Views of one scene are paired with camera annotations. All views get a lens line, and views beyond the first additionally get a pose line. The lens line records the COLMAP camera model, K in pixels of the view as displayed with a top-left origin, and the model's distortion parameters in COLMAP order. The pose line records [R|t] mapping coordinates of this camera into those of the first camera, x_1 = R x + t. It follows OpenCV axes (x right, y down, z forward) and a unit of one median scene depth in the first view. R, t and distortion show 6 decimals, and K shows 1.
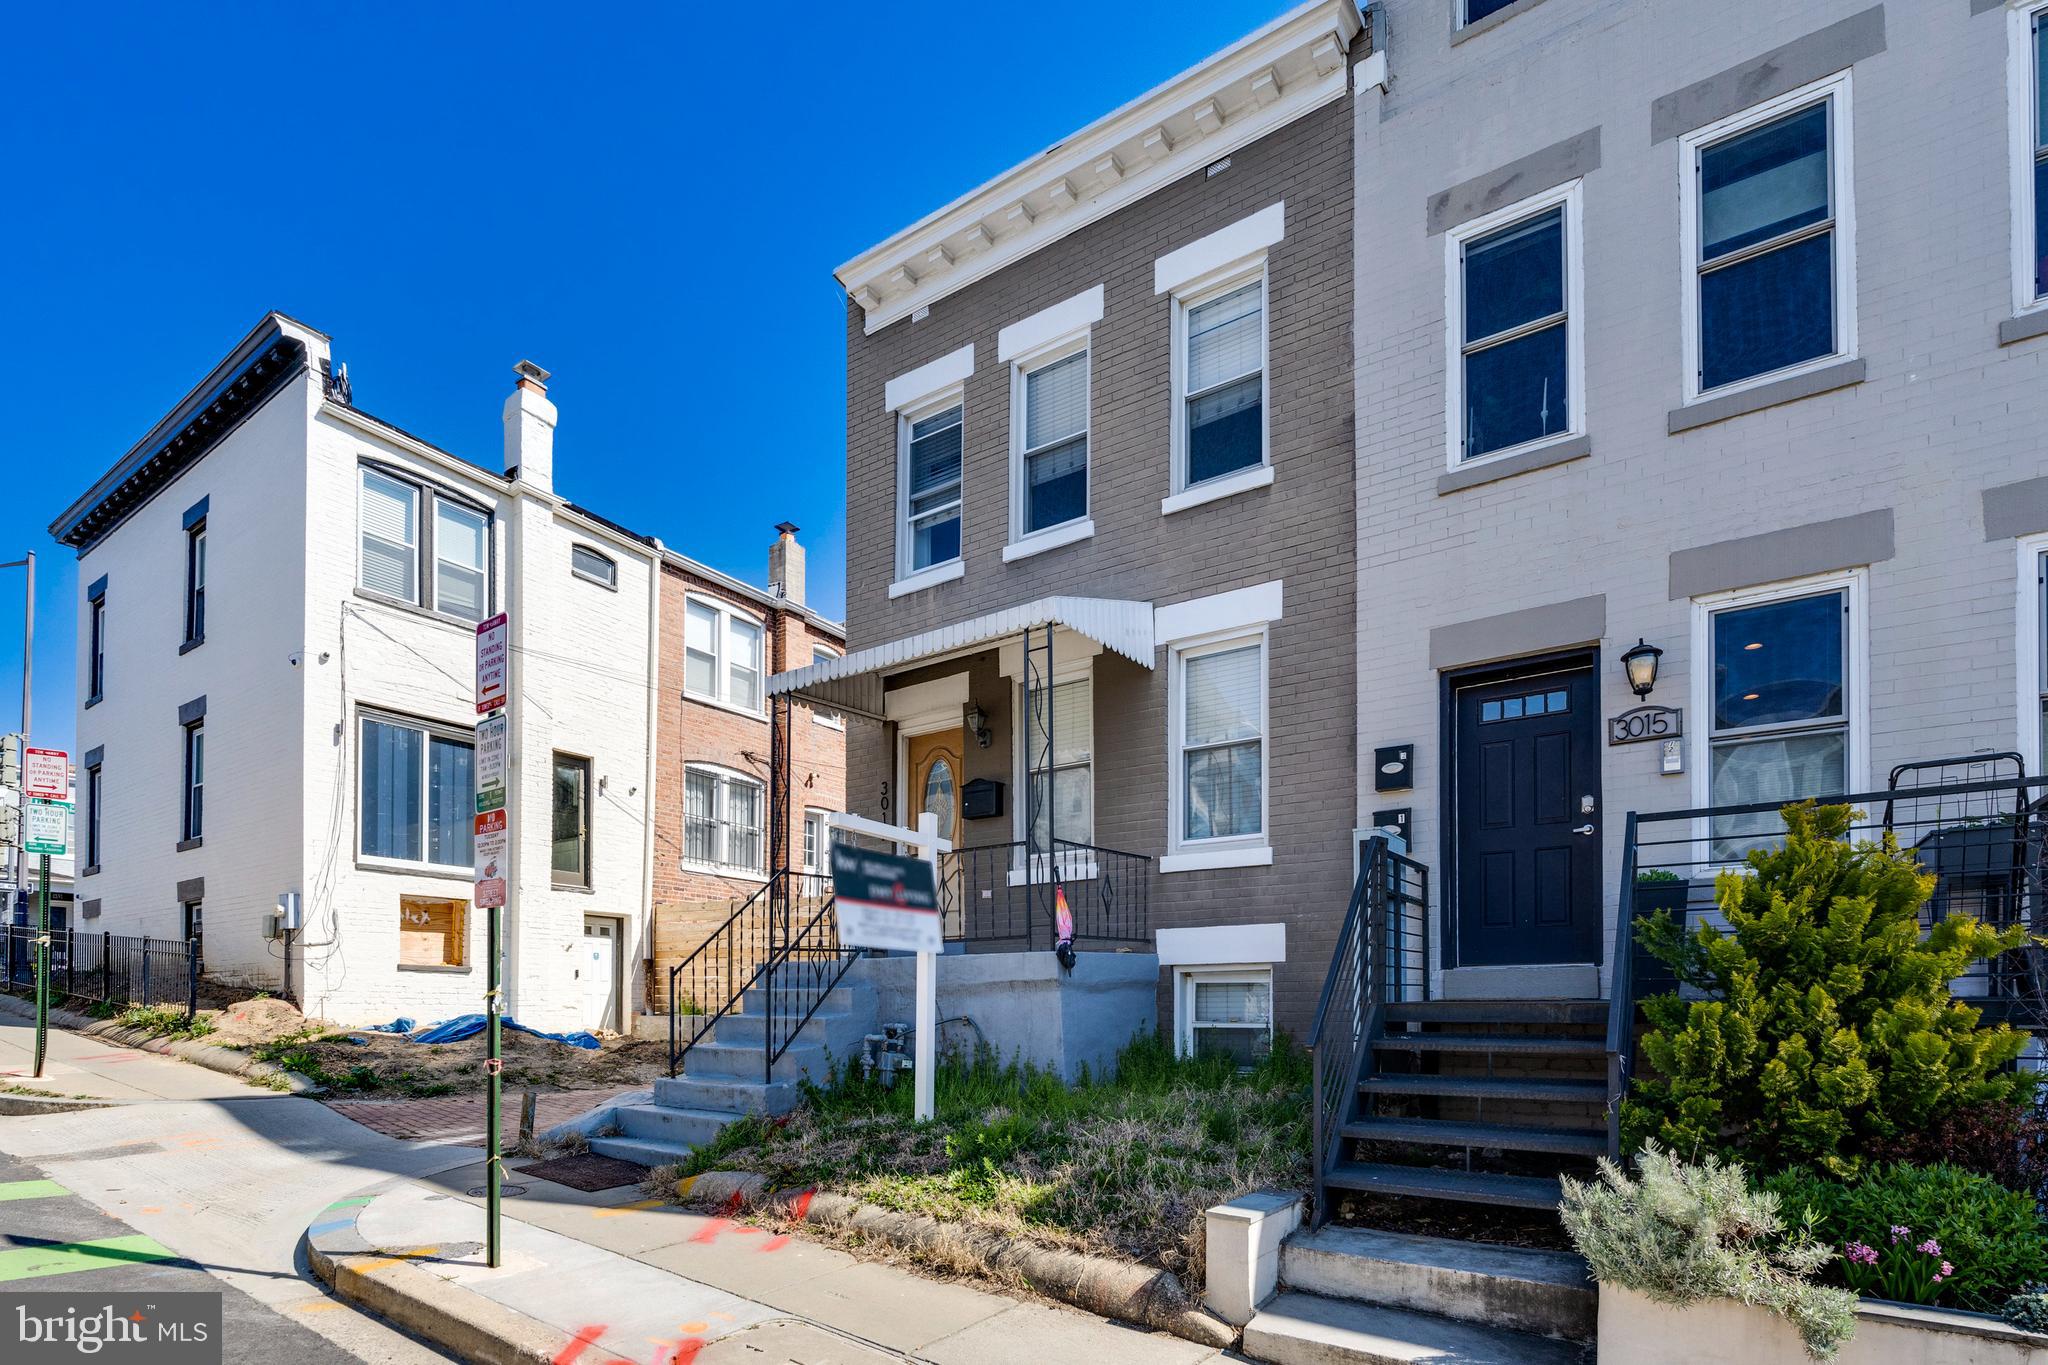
lens RADIAL K [[1003.6, 0, 1021.9], [0, 1003.6, 978.8], [0, 0, 1]] dist [0.003416, -0.001606]
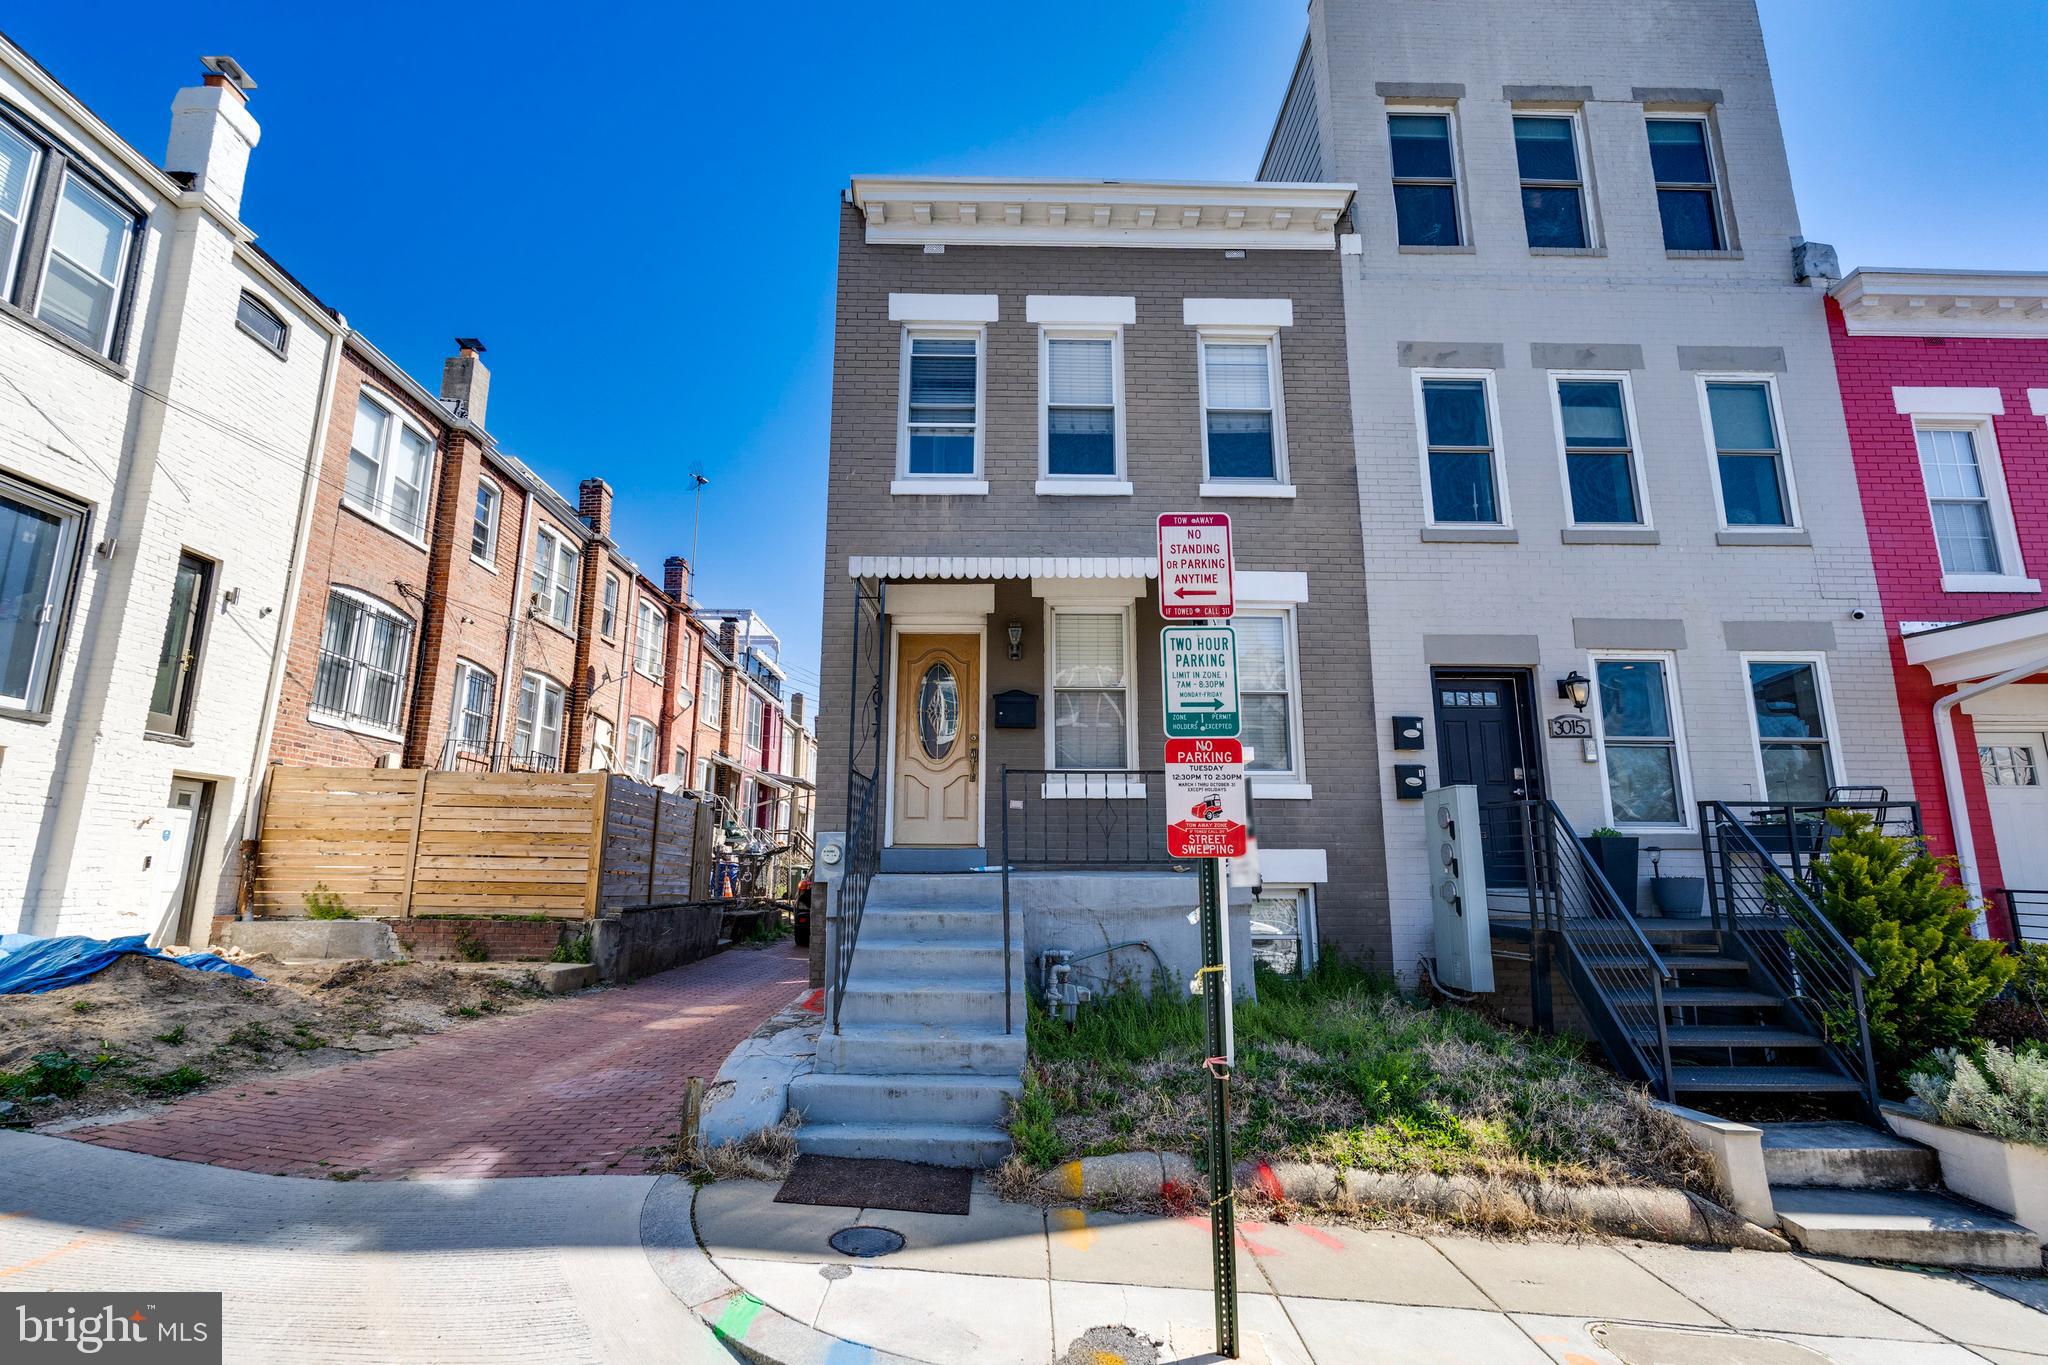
lens RADIAL K [[917.6, 0, 1020.6], [0, 917.6, 685.4], [0, 0, 1]] dist [0.000031, -0.000403]
pose [[0.820727, 0.117139, 0.559183, -0.564843], [-0.017647, 0.983486, -0.180122, -0.037493], [-0.571048, 0.137963, 0.809241, 0.248278]]
